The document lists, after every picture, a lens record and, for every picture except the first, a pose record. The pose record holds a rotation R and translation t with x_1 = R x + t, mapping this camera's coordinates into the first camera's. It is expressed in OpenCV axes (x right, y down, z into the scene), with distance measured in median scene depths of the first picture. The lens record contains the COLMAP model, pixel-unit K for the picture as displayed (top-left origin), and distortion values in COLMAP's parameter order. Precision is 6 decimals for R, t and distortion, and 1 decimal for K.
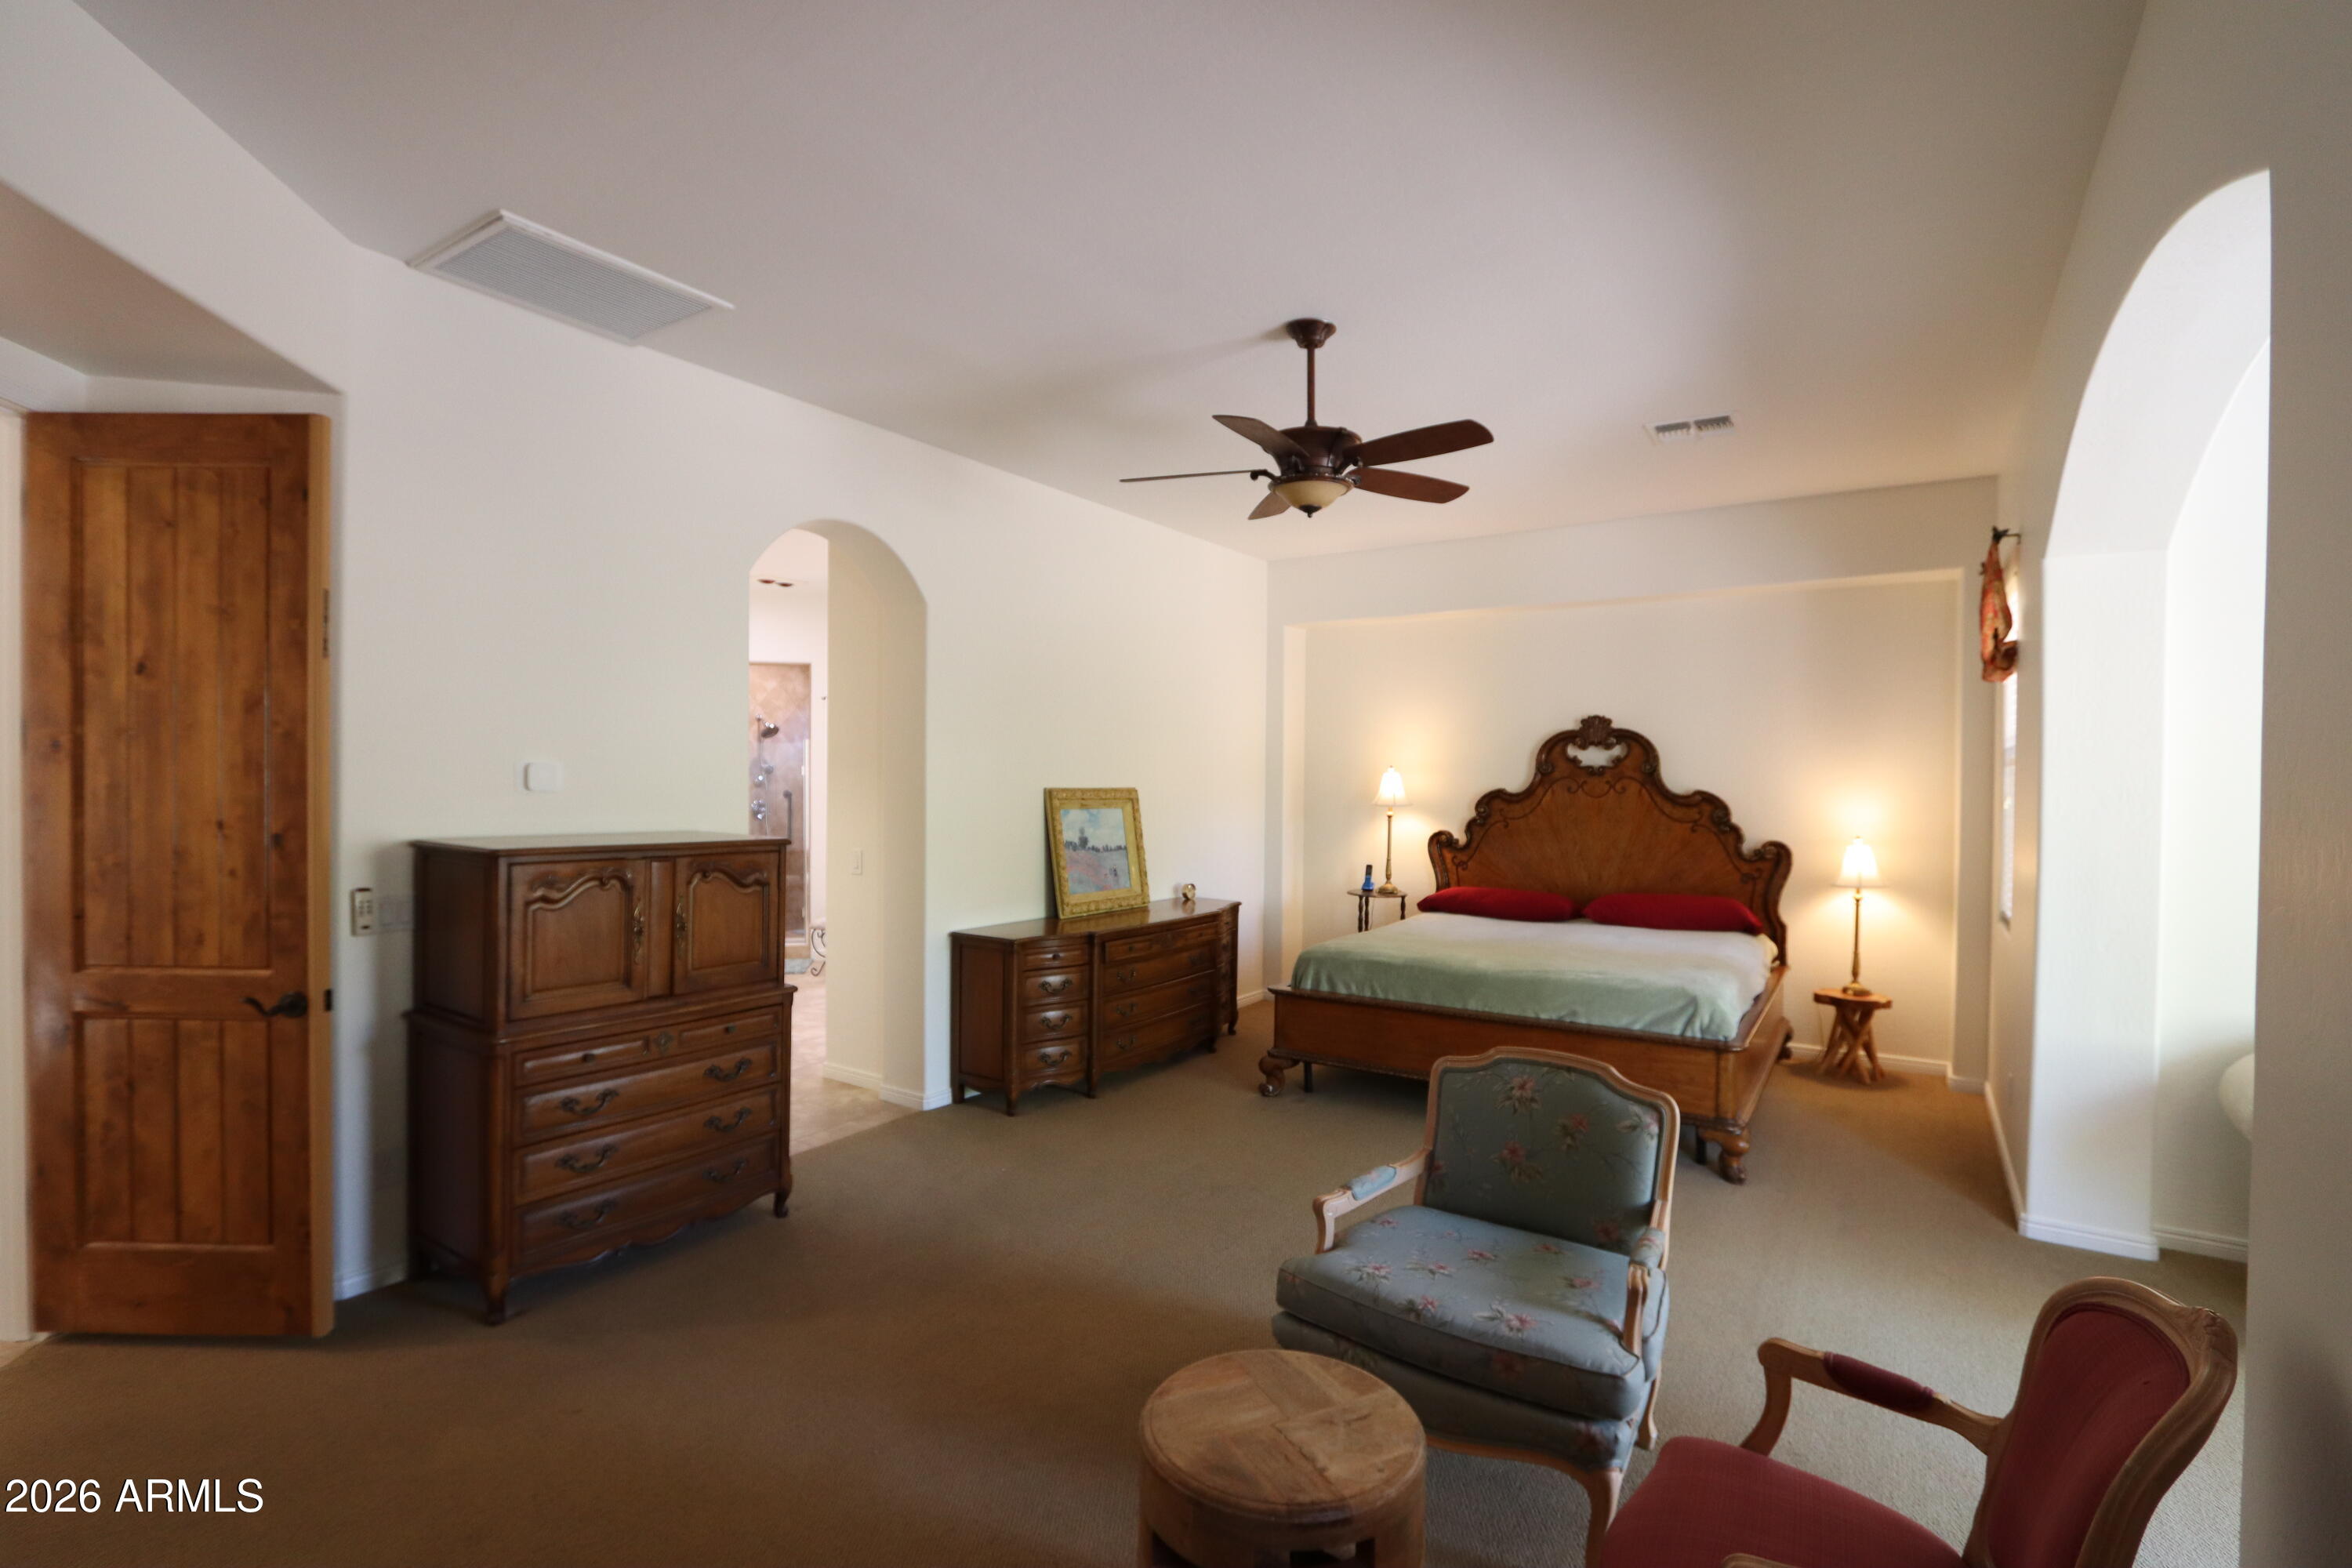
lens RADIAL K [[1086.1, 0, 1174.7], [0, 1086.1, 793.9], [0, 0, 1]] dist [-0.021396, 0.004327]
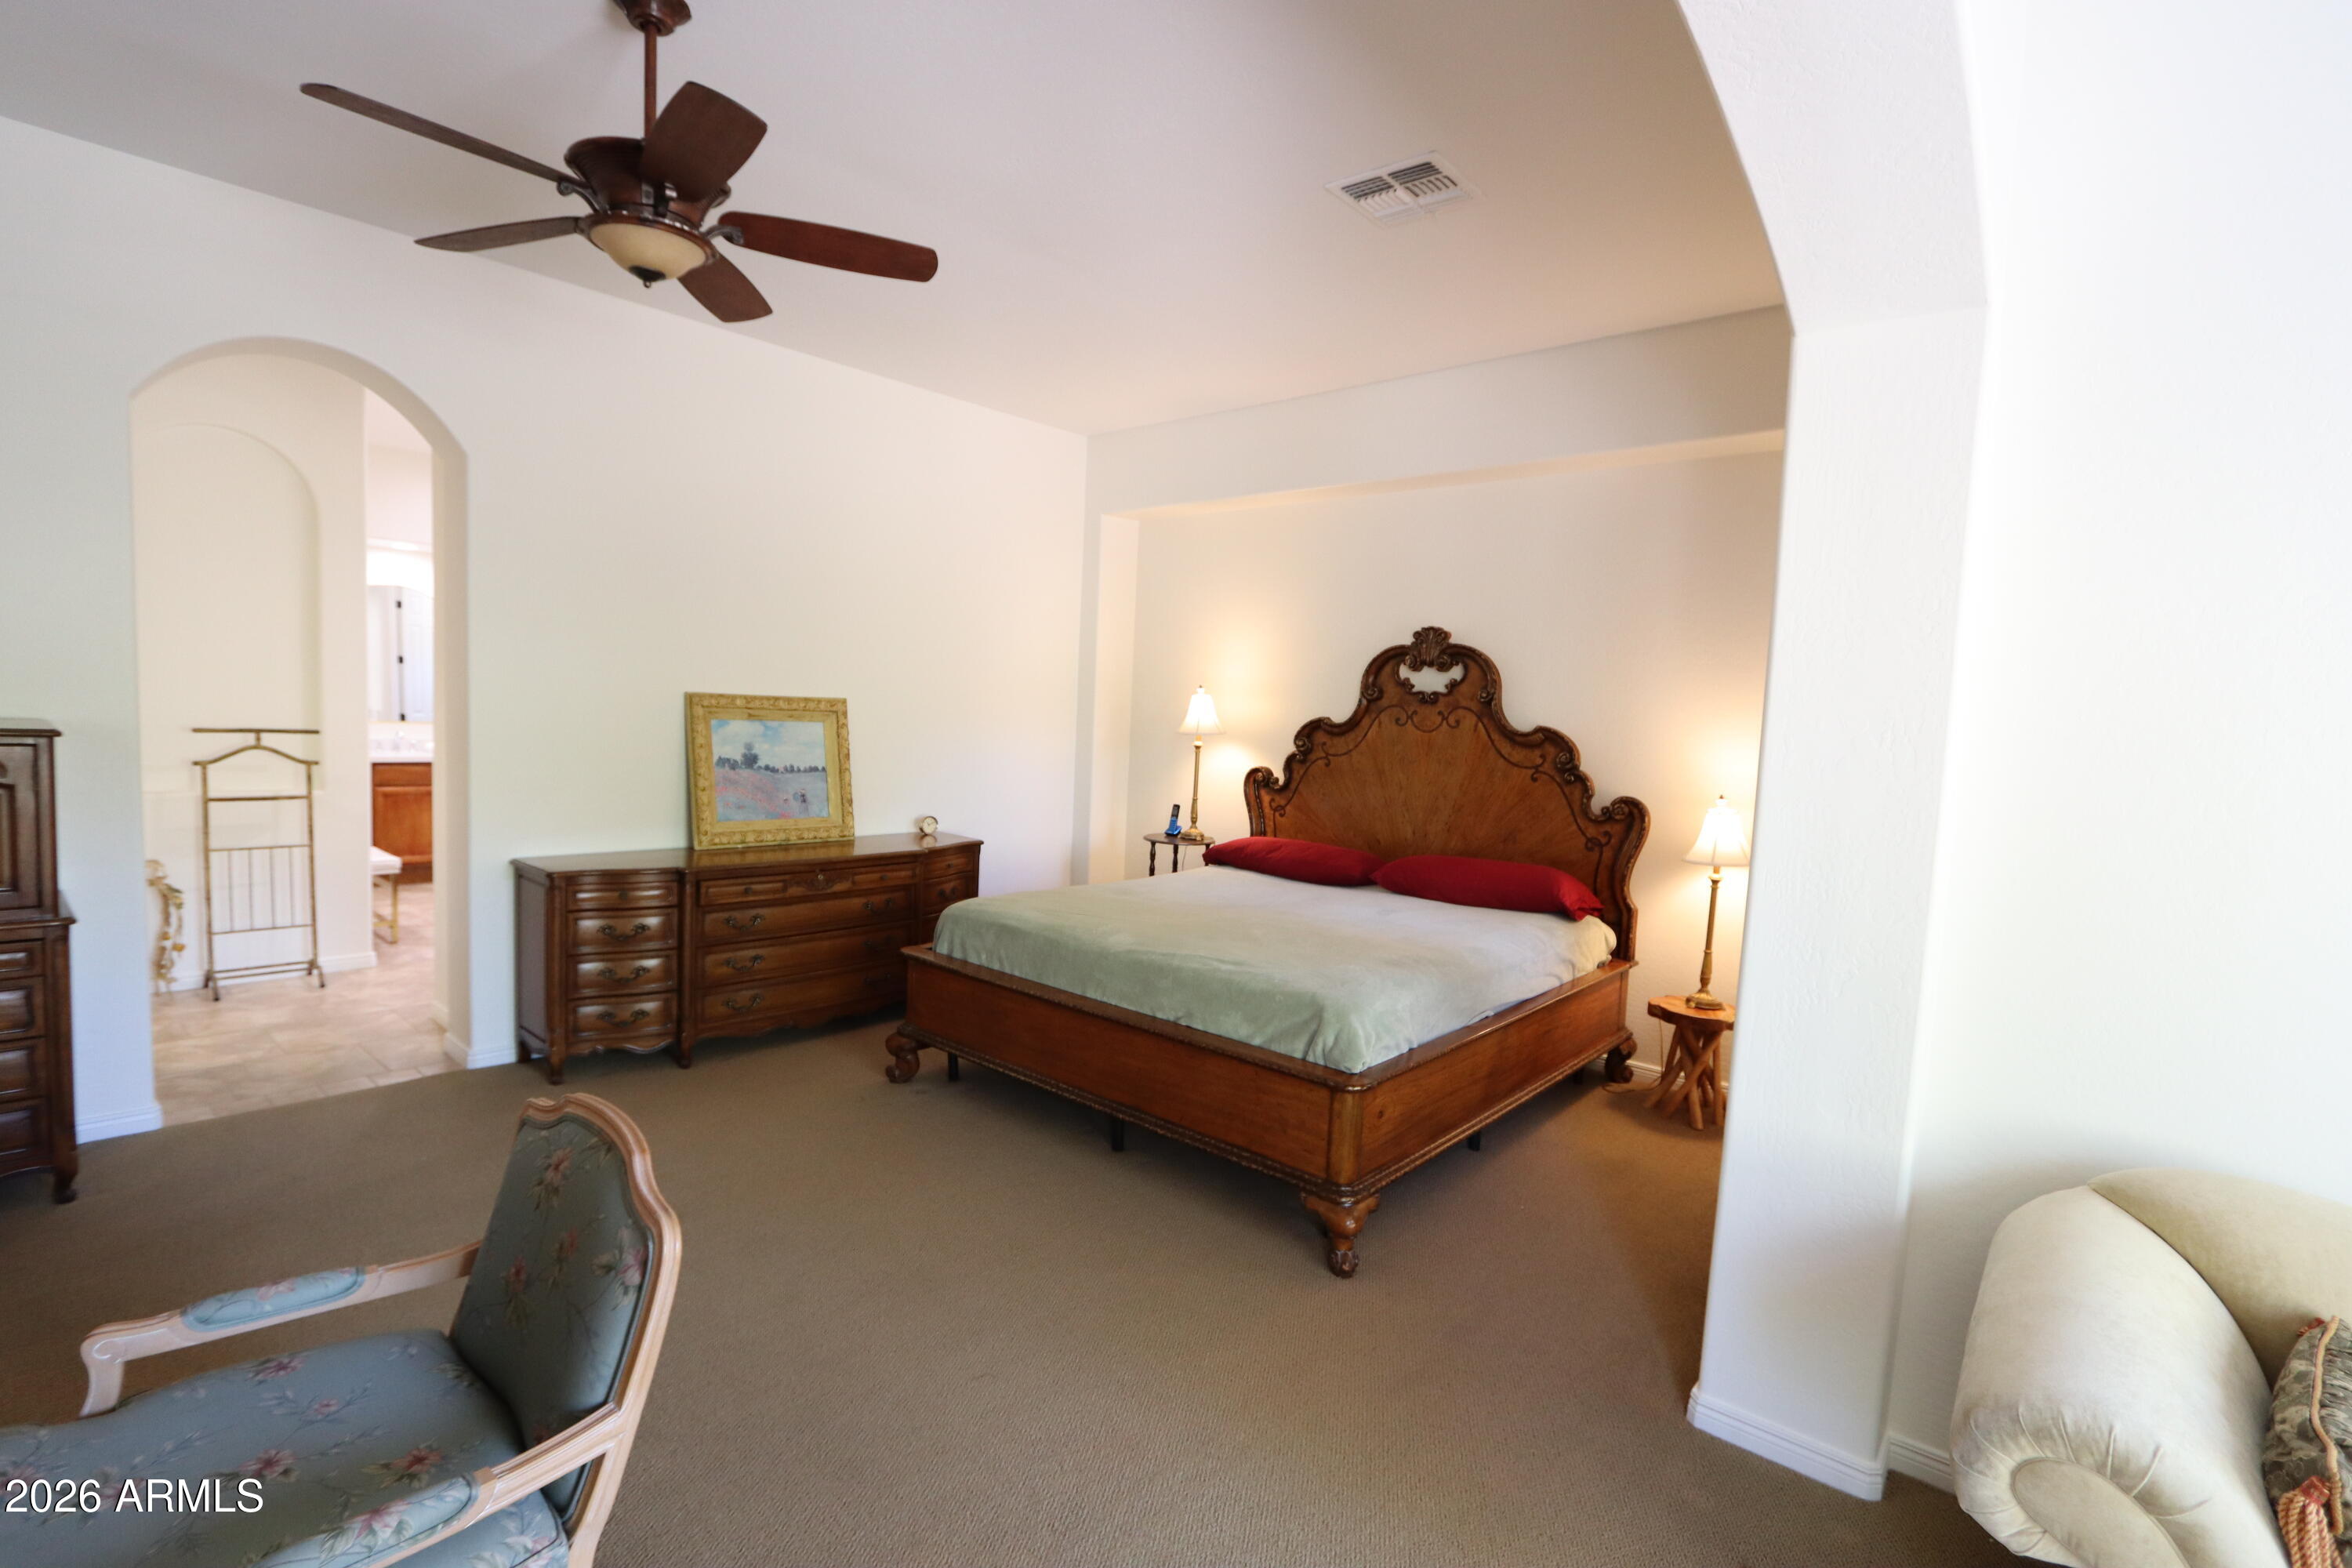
lens RADIAL K [[1086.1, 0, 1174.7], [0, 1086.1, 793.9], [0, 0, 1]] dist [-0.021396, 0.004327]
pose [[0.991008, 0.045323, -0.125889, 0.330039], [-0.037479, 0.997246, 0.063990, 0.004887], [0.128443, -0.058697, 0.989978, 0.207366]]
